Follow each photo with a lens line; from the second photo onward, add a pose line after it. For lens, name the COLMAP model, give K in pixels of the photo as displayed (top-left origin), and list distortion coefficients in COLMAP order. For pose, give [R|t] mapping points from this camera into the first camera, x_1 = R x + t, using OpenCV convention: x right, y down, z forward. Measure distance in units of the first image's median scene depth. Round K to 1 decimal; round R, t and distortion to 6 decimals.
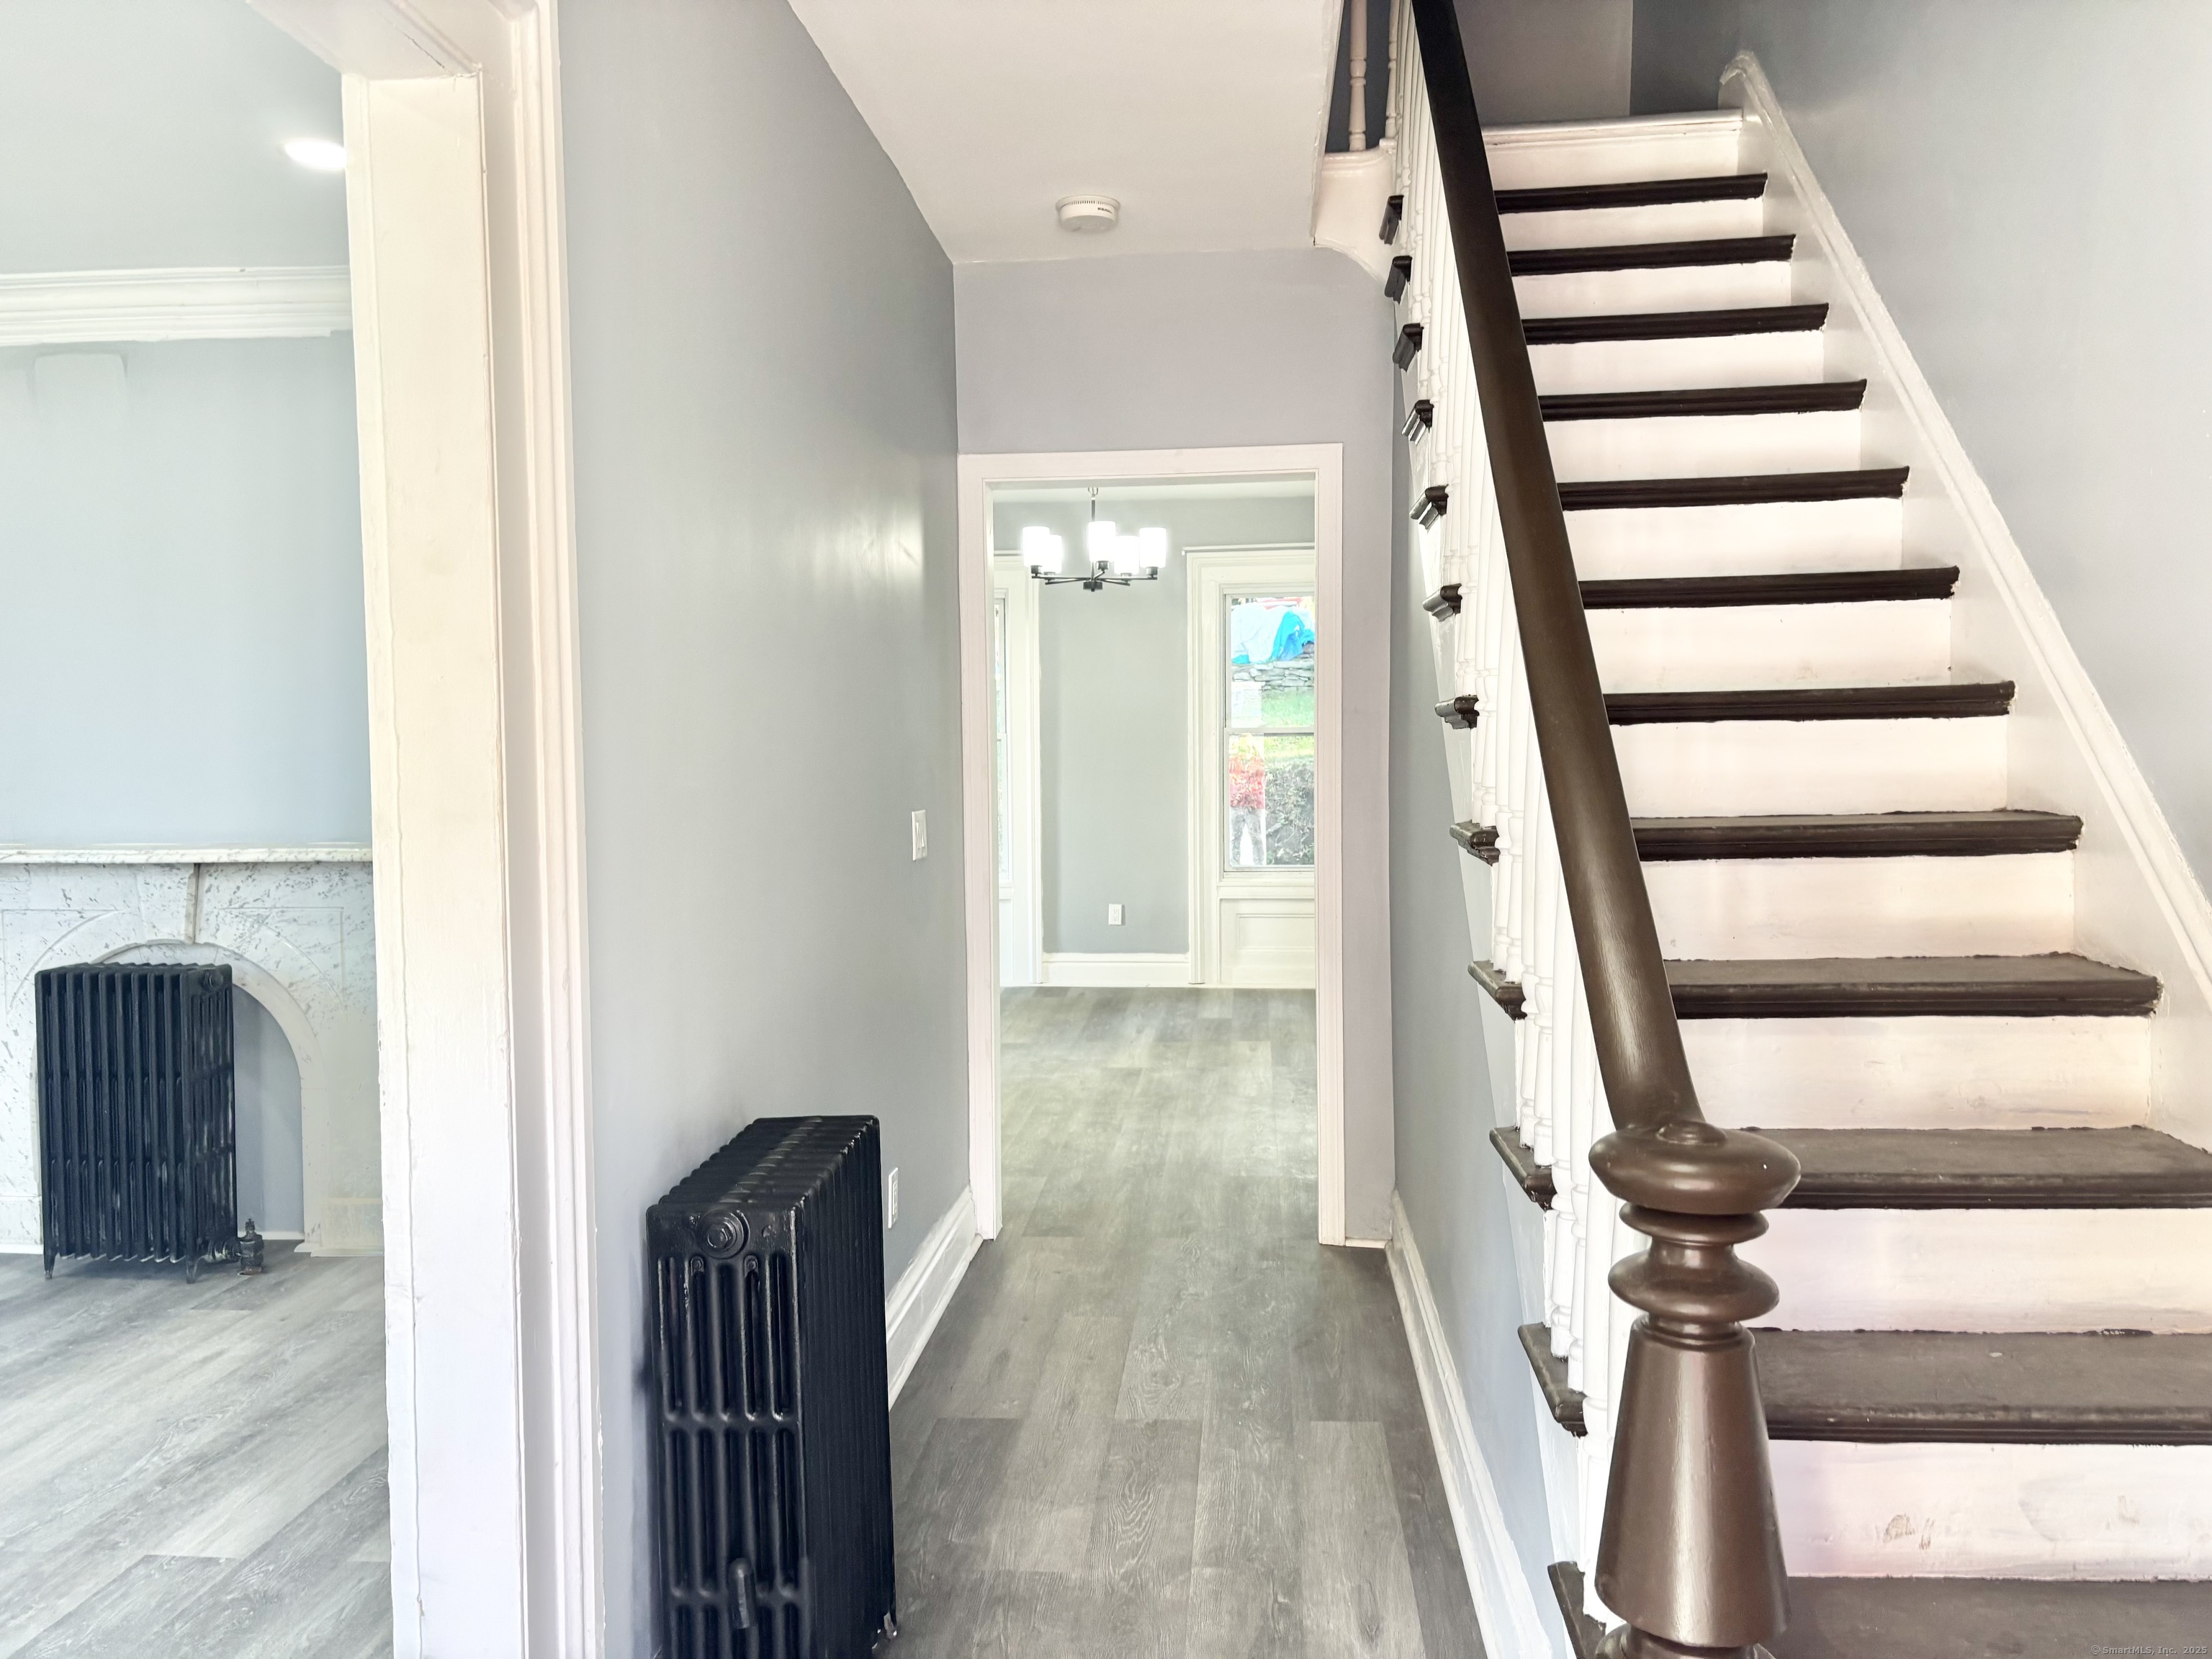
lens RADIAL K [[1667.6, 0, 1093.5], [0, 1667.6, 826.5], [0, 0, 1]] dist [0.062918, -0.061302]
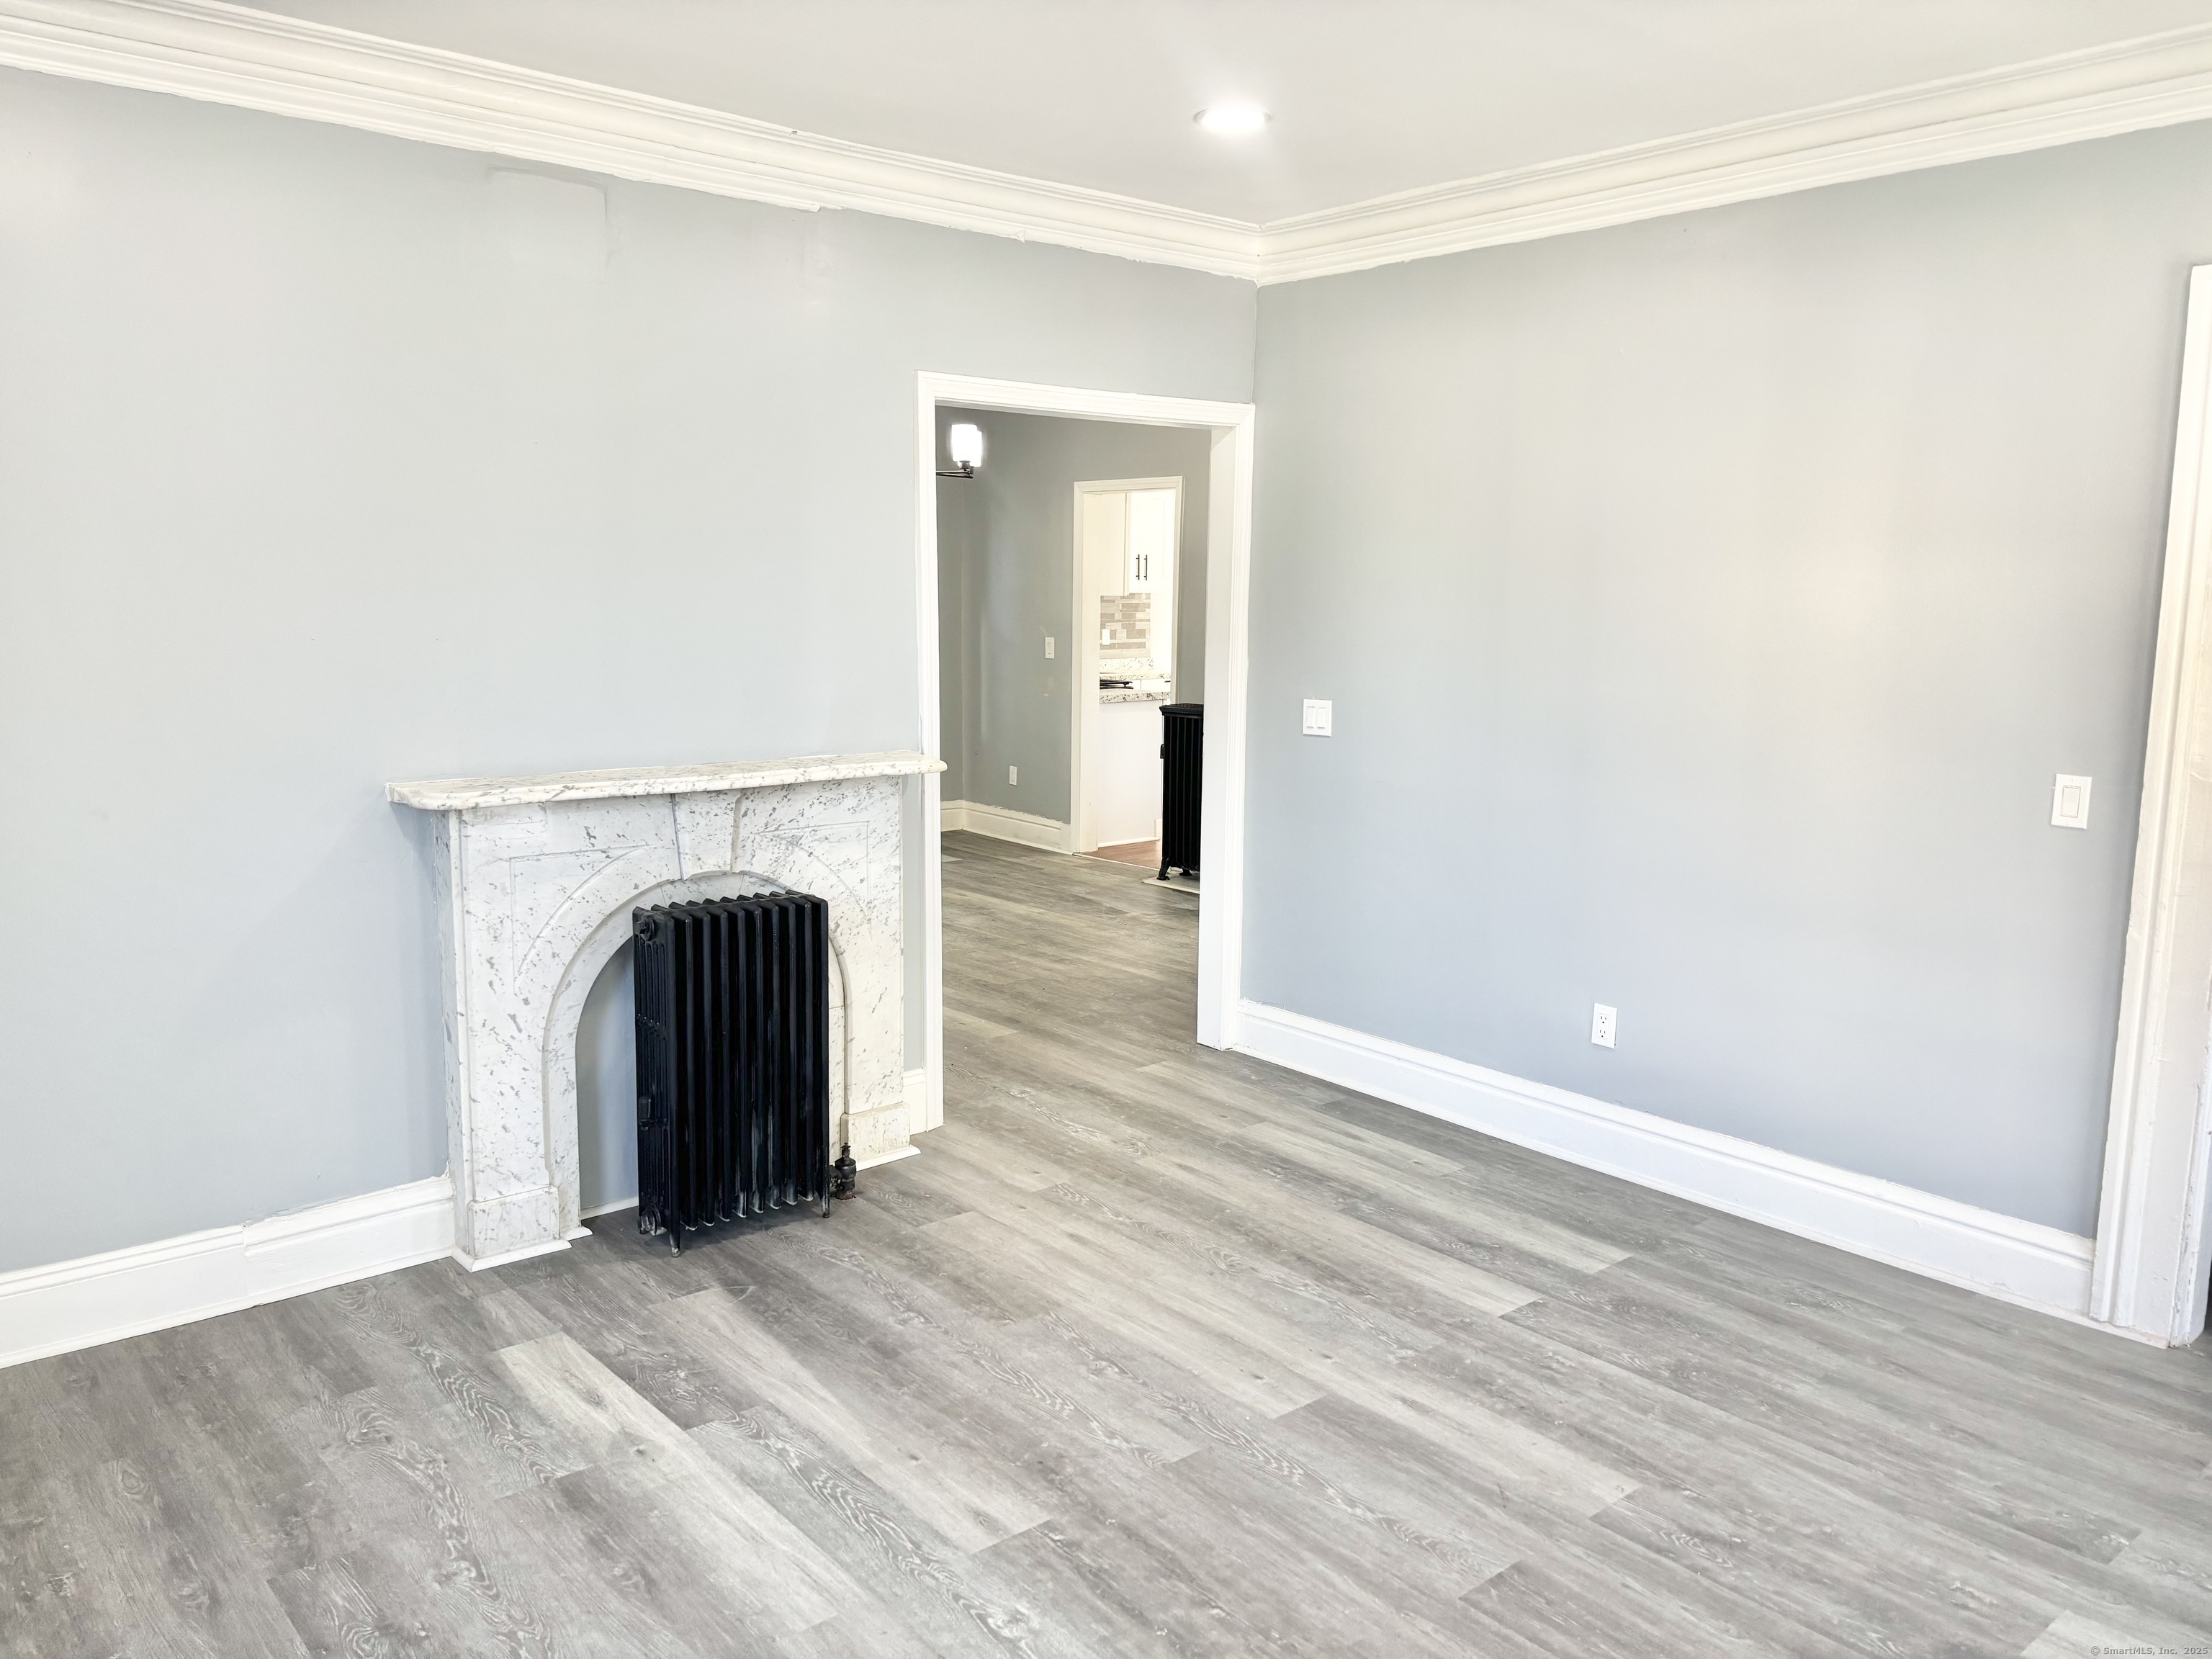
lens RADIAL K [[1667.6, 0, 1091.0], [0, 1667.6, 826.6], [0, 0, 1]] dist [0.062918, -0.061302]
pose [[0.696311, -0.084489, 0.712750, -1.049539], [0.013833, 0.994443, 0.104366, -0.048829], [-0.717607, -0.062812, 0.693610, 0.229965]]
